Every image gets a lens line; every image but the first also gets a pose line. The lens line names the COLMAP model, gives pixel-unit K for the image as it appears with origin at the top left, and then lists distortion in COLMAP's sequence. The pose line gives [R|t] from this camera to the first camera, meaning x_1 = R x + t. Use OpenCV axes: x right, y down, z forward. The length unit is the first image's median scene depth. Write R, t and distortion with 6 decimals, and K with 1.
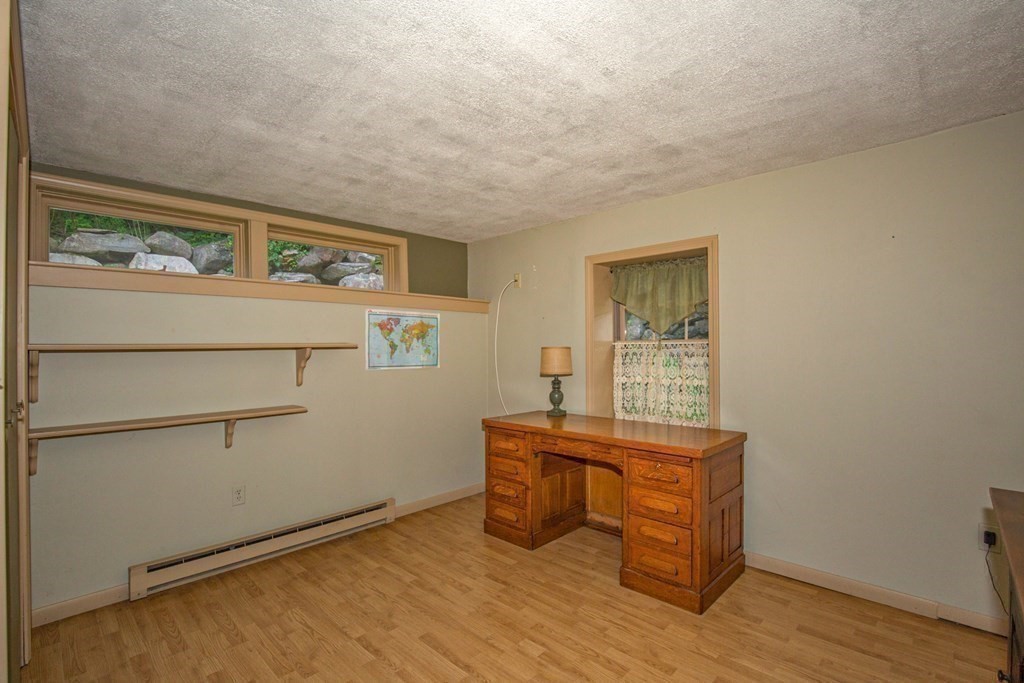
lens RADIAL K [[477.8, 0, 510.2], [0, 477.8, 344.1], [0, 0, 1]] dist [-0.038214, 0.008003]
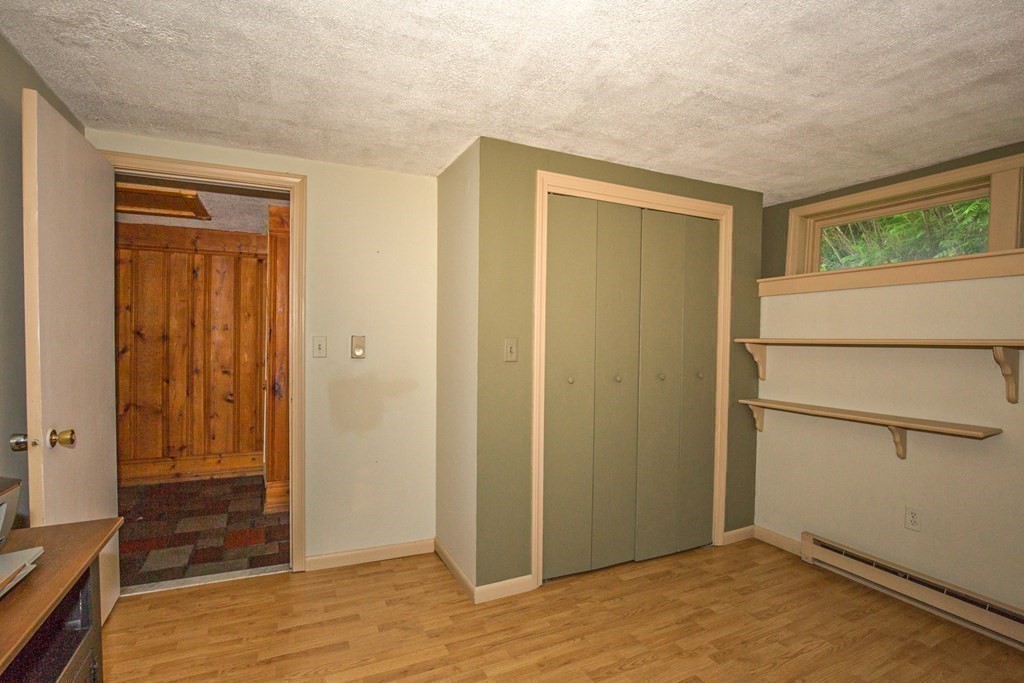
lens RADIAL K [[477.8, 0, 507.2], [0, 477.8, 341.7], [0, 0, 1]] dist [-0.038214, 0.008003]
pose [[-0.342560, 0.014004, -0.939392, 0.519213], [-0.003200, 0.999866, 0.016072, -0.008636], [0.939491, 0.008512, -0.342469, 0.688274]]
